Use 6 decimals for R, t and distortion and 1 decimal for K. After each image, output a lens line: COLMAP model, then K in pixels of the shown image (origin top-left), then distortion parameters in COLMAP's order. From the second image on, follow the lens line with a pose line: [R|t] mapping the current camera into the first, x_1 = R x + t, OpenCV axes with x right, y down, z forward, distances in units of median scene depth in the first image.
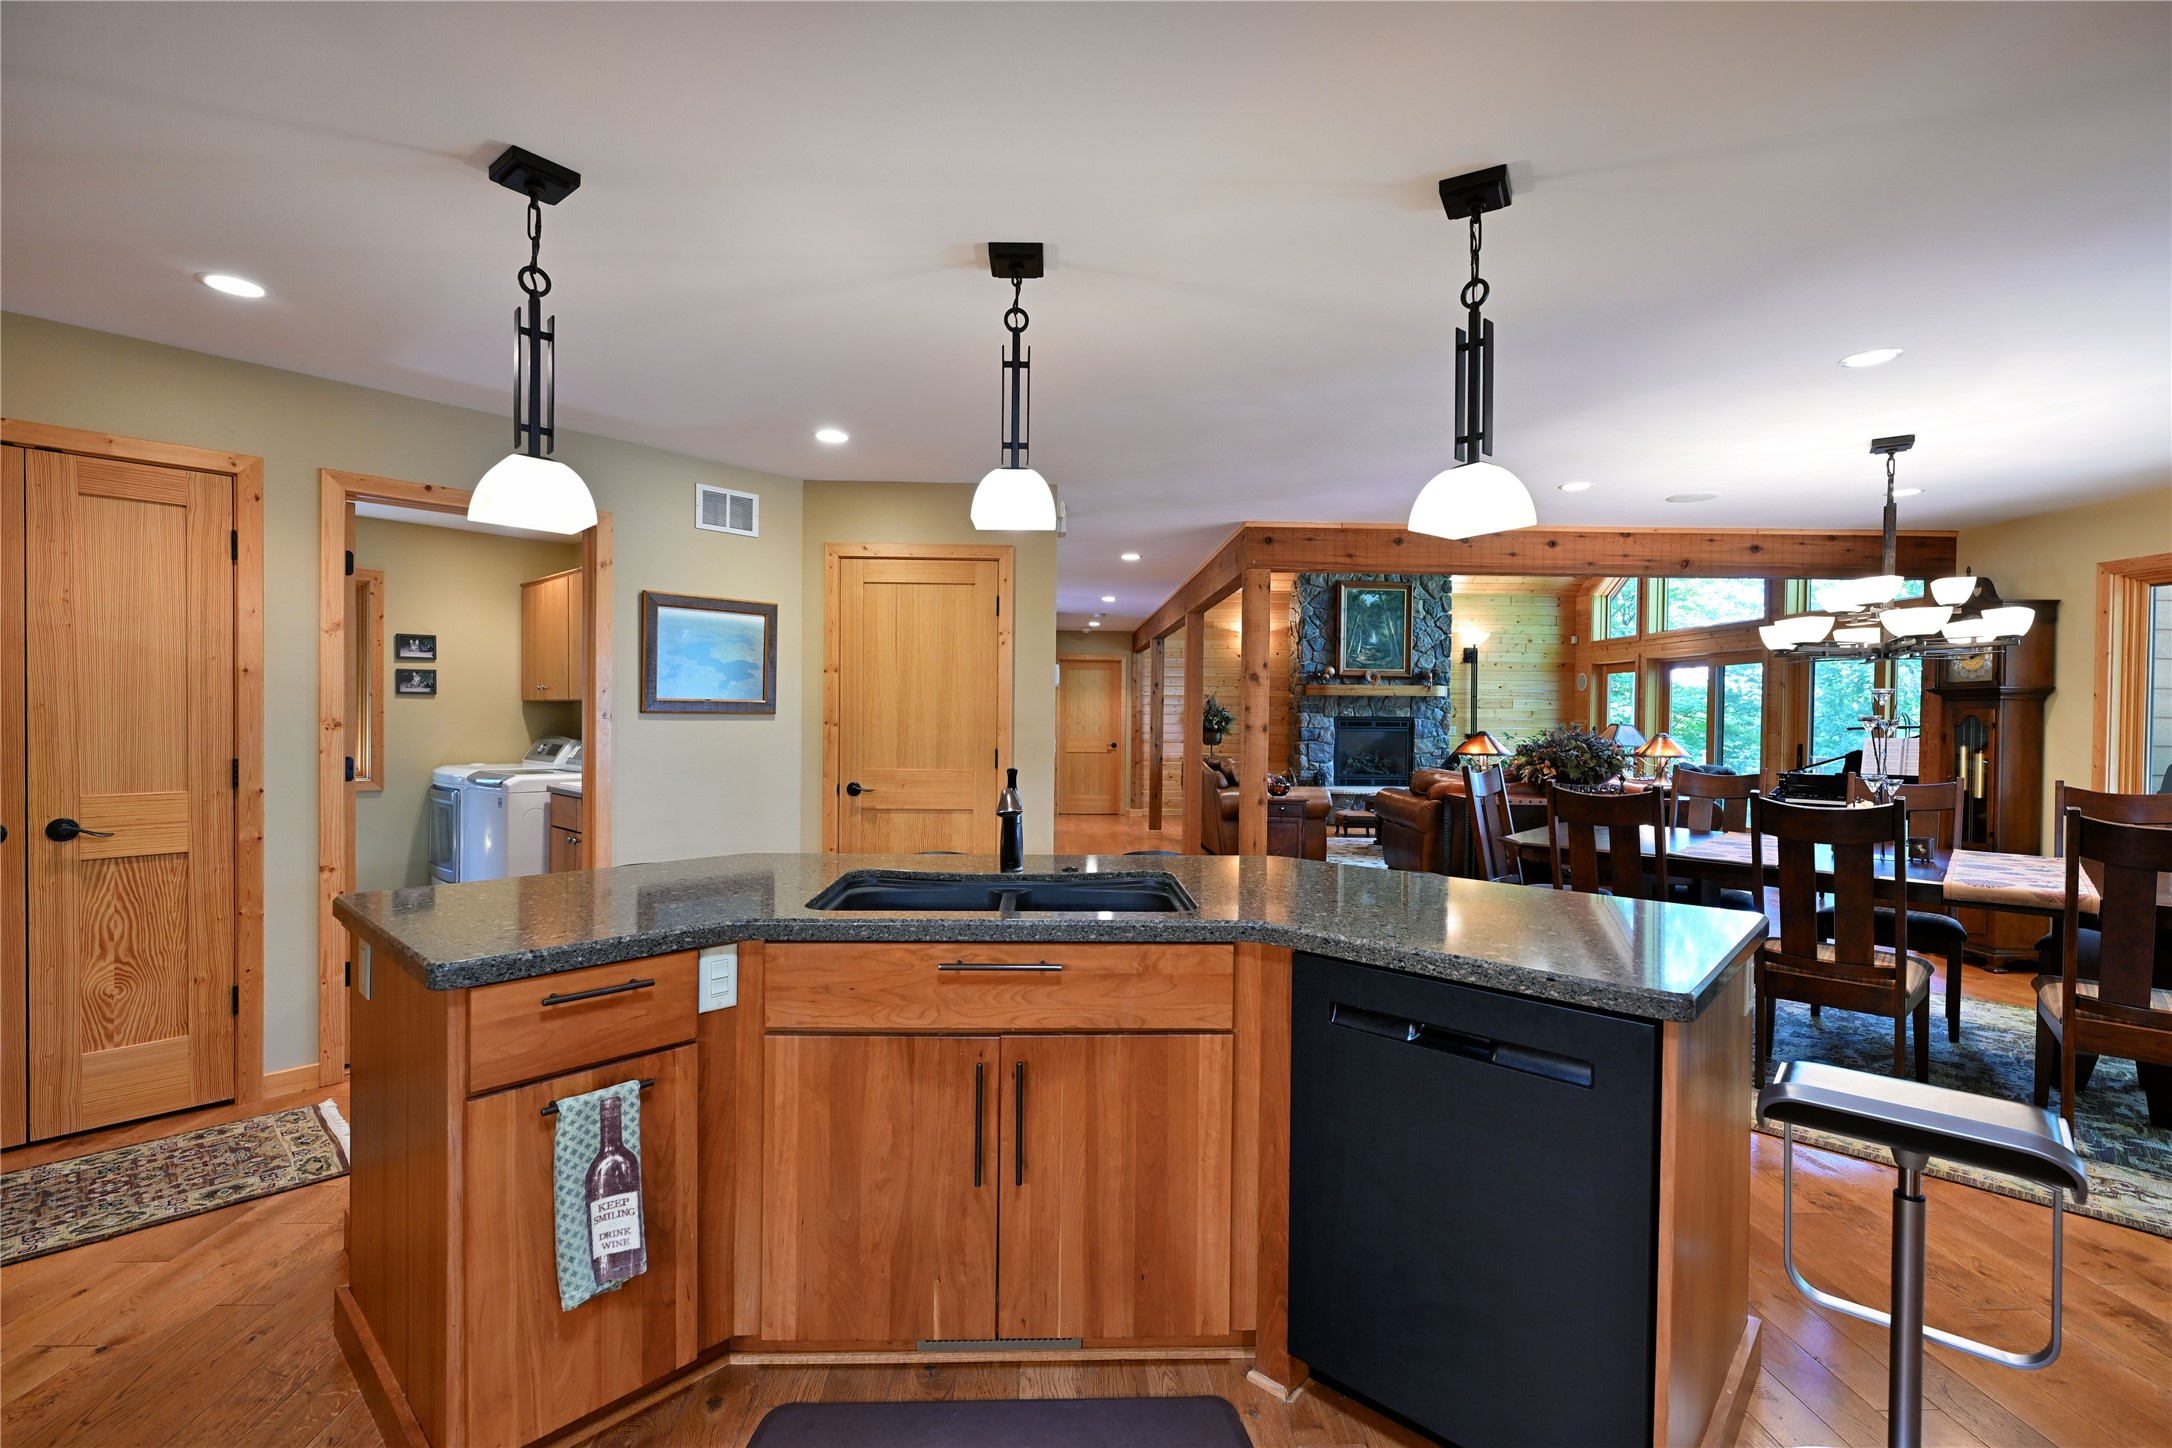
lens RADIAL K [[955.3, 0, 1074.2], [0, 955.3, 727.6], [0, 0, 1]] dist [0.004811, -0.000770]
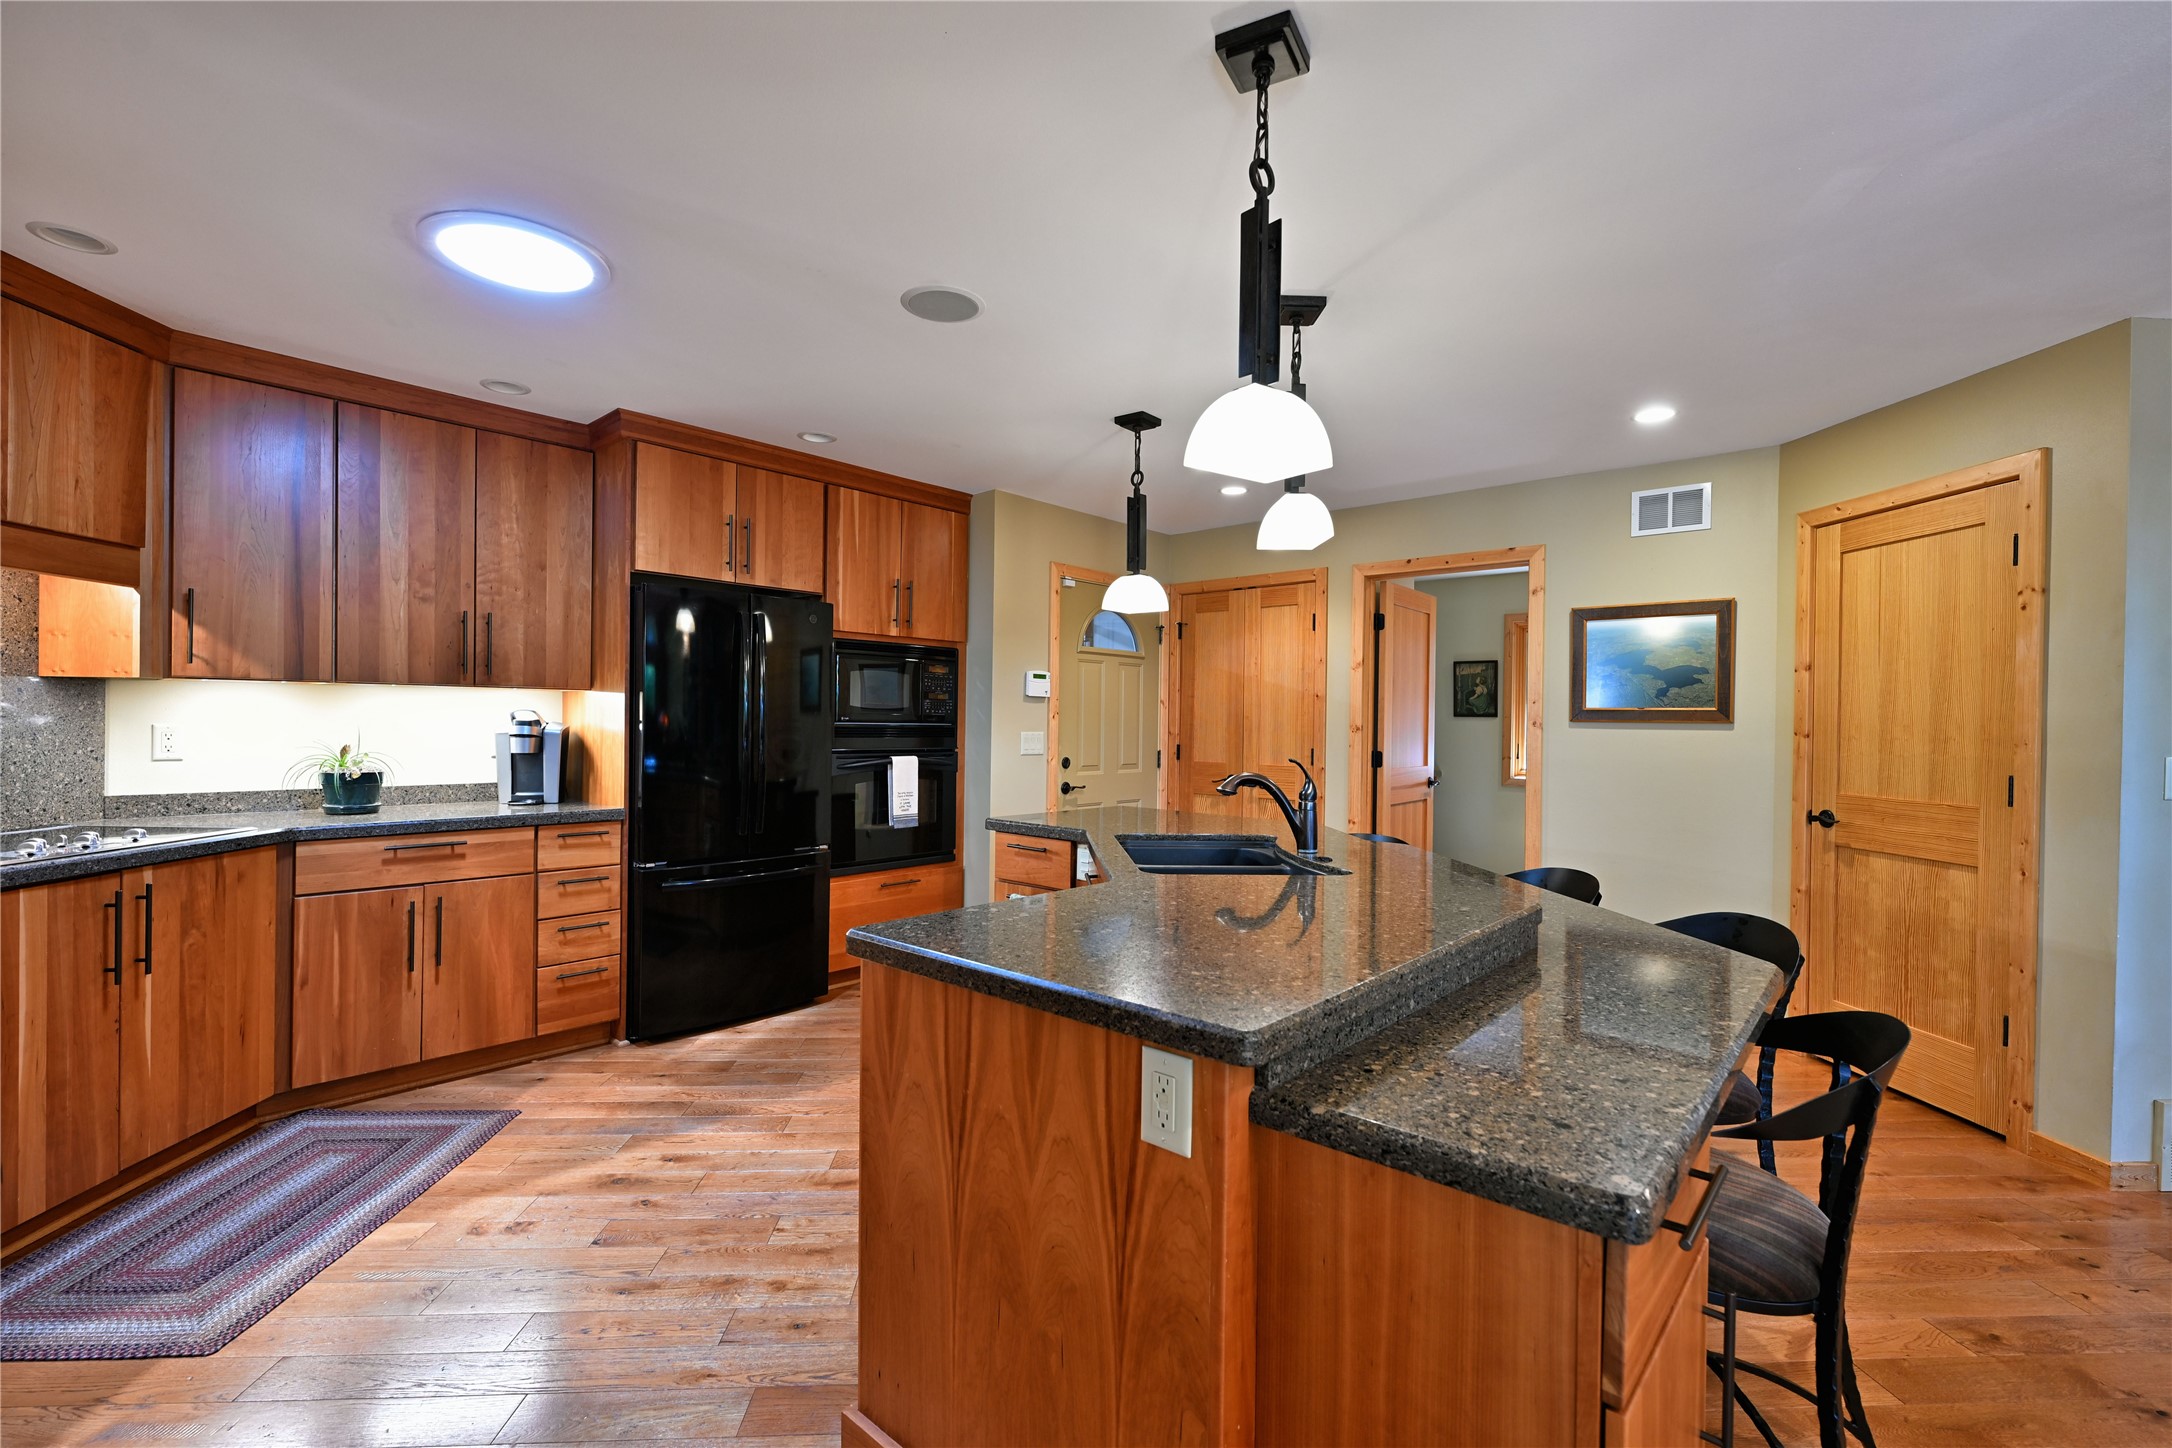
lens RADIAL K [[955.3, 0, 1076.0], [0, 955.3, 727.2], [0, 0, 1]] dist [0.004811, -0.000770]
pose [[0.021498, -0.002065, -0.999767, 0.205837], [-0.025413, 0.999674, -0.002611, 0.002702], [0.999446, 0.025464, 0.021439, 0.139510]]
